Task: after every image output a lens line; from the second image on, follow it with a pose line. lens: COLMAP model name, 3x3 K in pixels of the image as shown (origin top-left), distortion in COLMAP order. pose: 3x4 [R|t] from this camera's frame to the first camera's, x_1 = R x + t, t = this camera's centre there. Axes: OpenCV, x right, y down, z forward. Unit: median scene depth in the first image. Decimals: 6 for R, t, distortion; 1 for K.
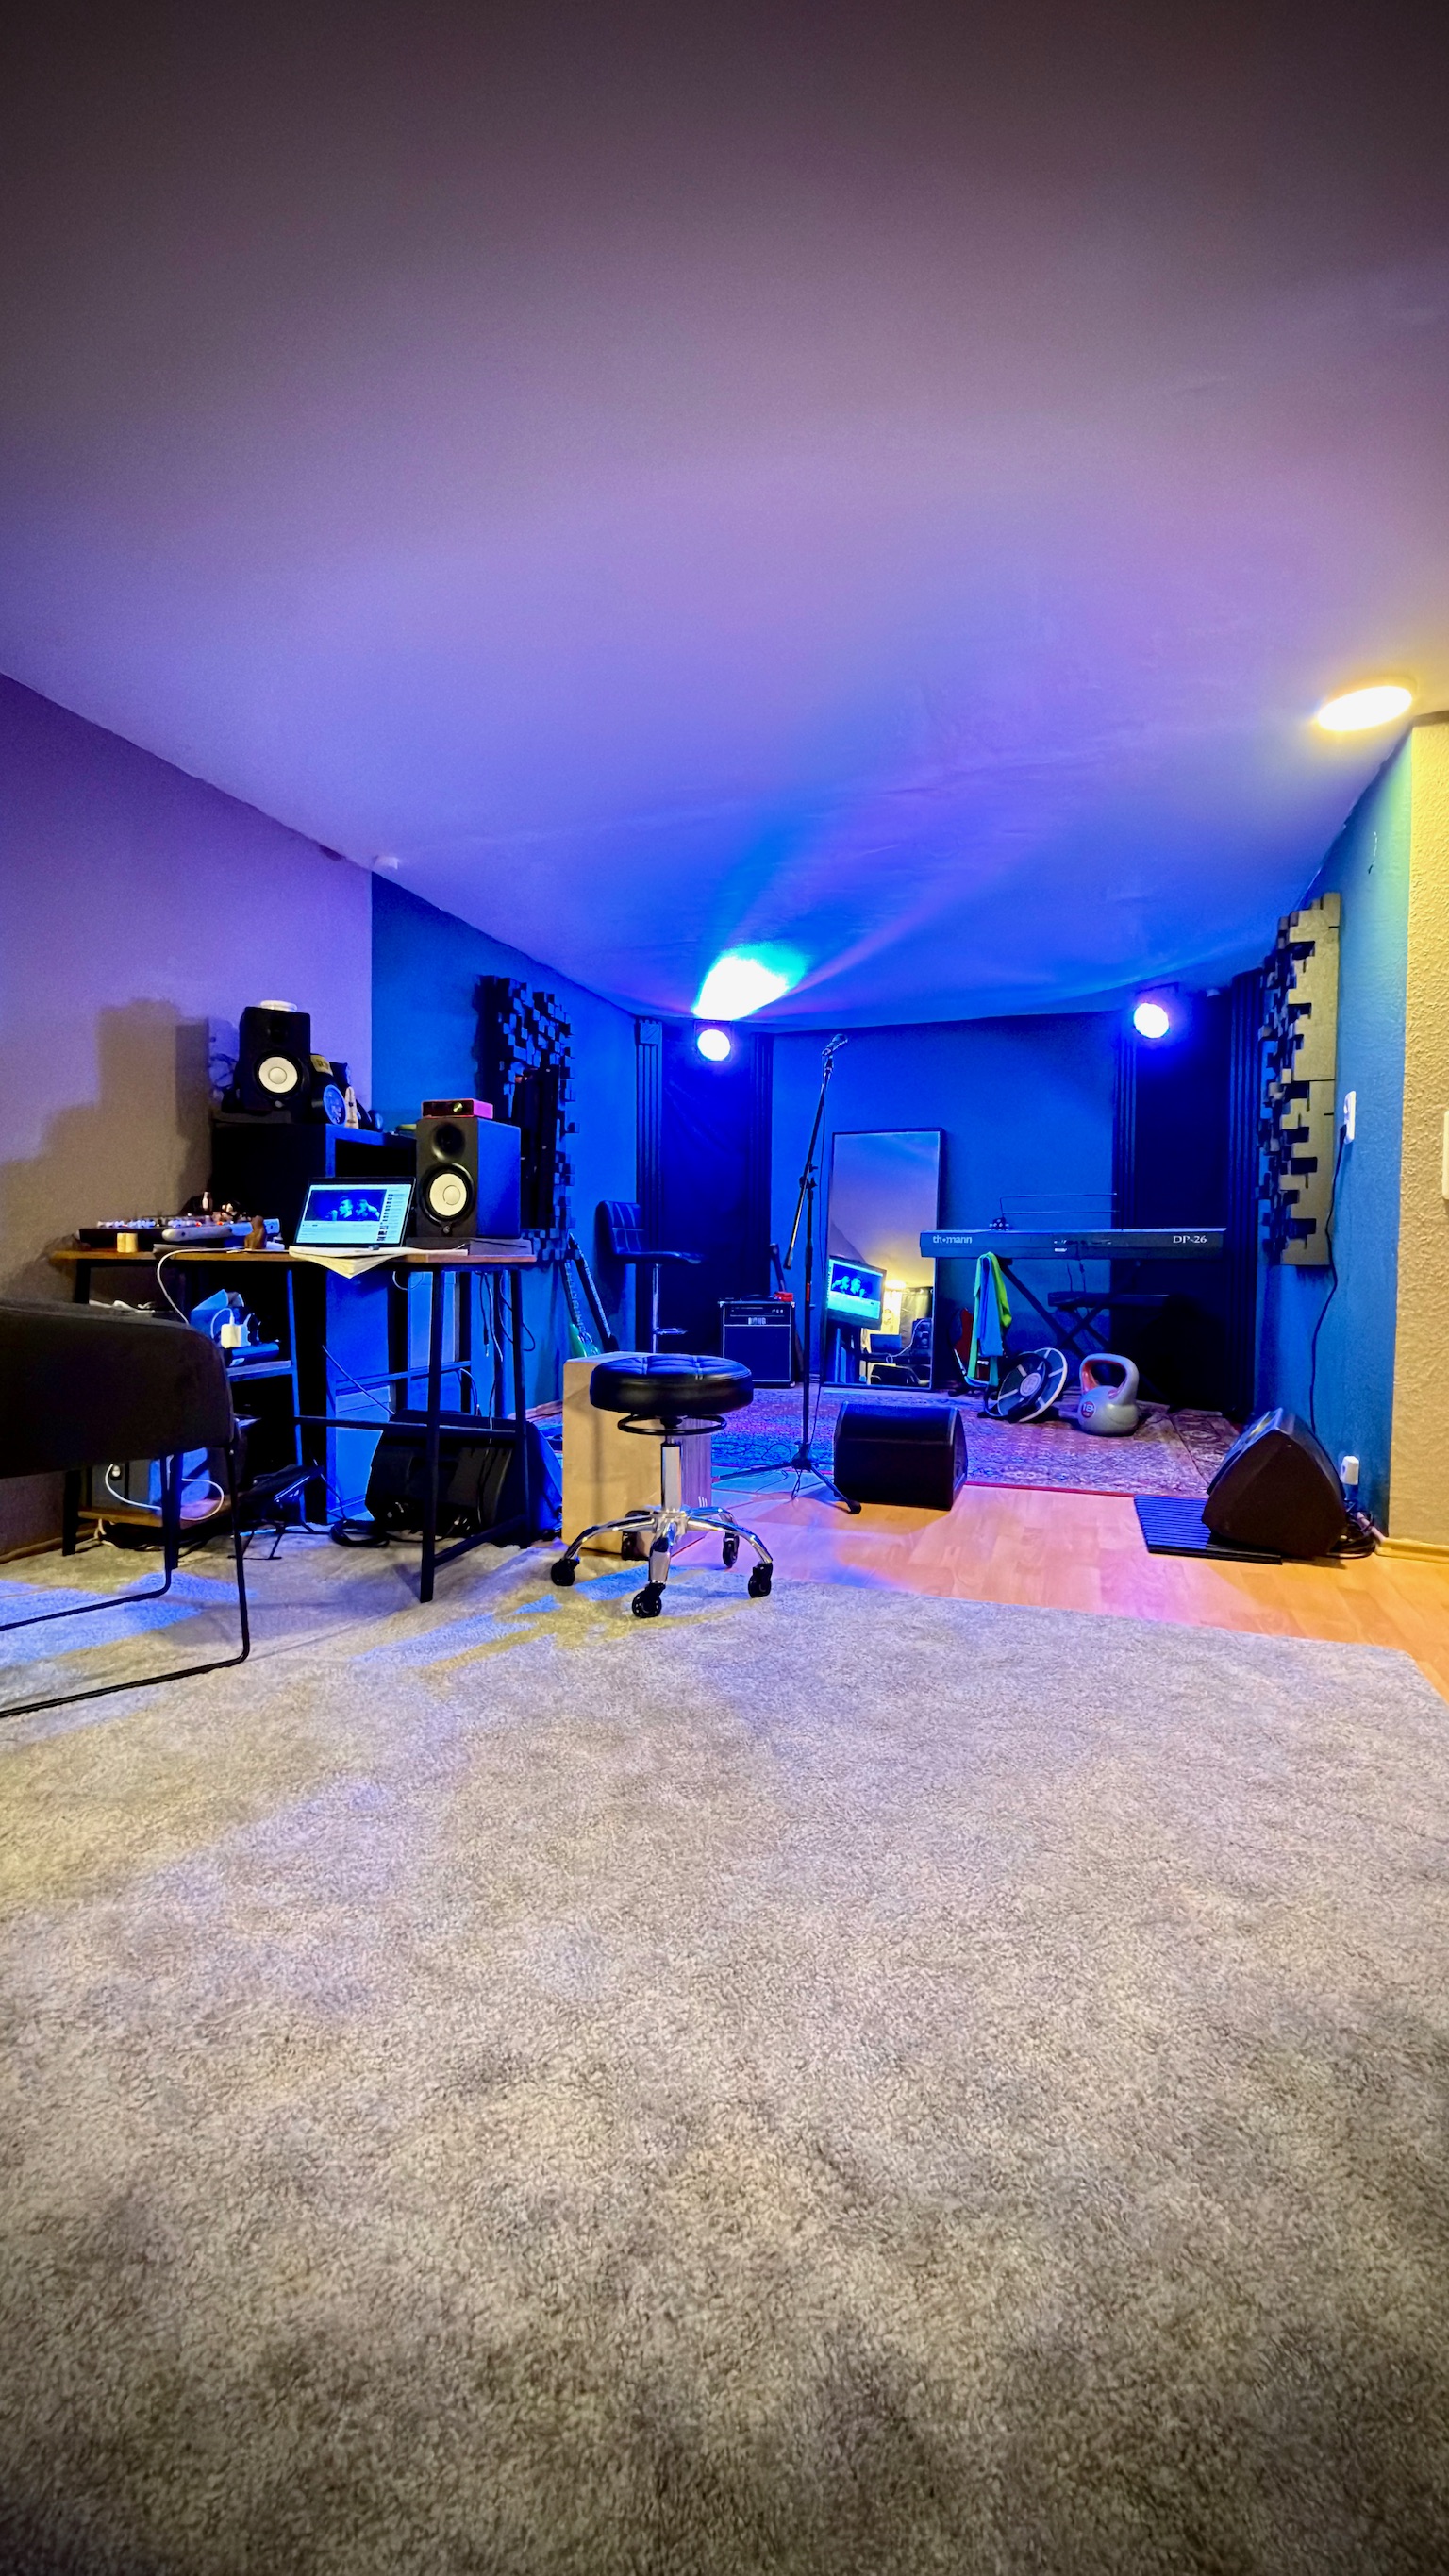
lens RADIAL K [[1028.1, 0, 724.5], [0, 1028.1, 1288.0], [0, 0, 1]] dist [0.000714, 0.000111]
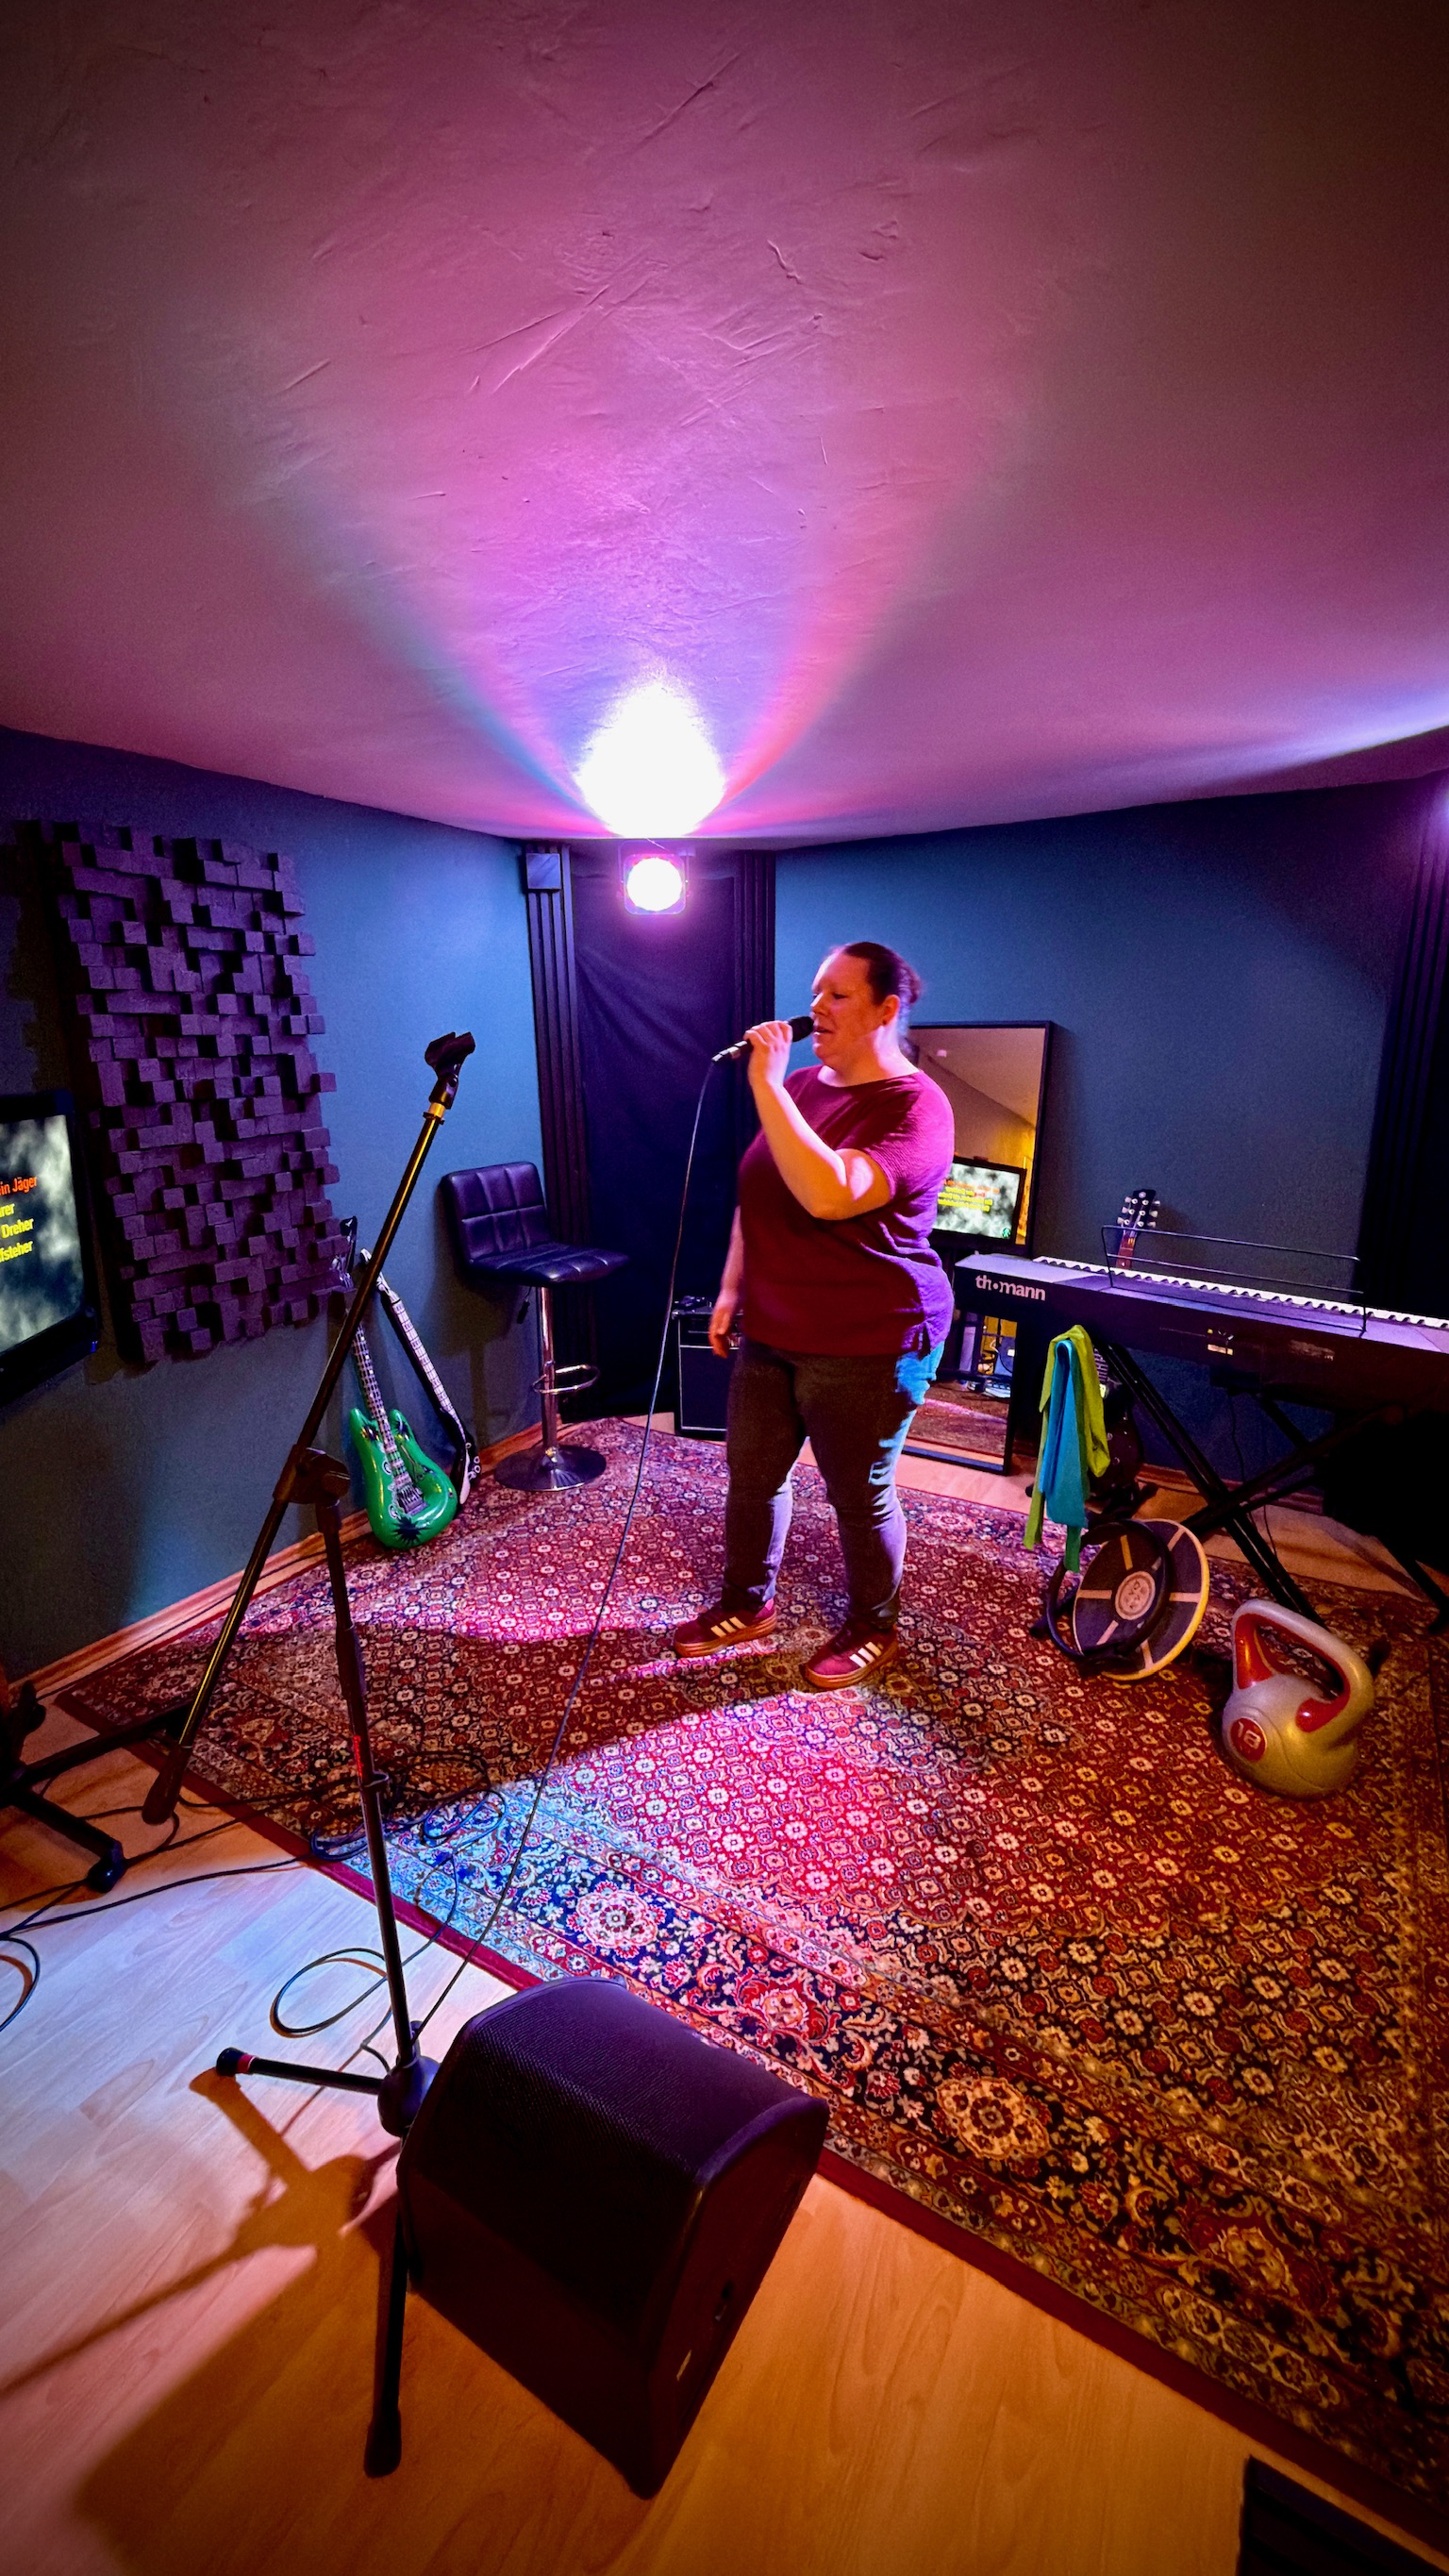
lens RADIAL K [[1024.4, 0, 728.1], [0, 1024.4, 1287.5], [0, 0, 1]] dist [-0.001608, 0.000005]
pose [[0.978143, 0.031973, -0.205459, 0.278884], [0.012027, 0.977753, 0.209414, -0.233609], [0.207583, -0.207308, 0.955998, 0.700705]]
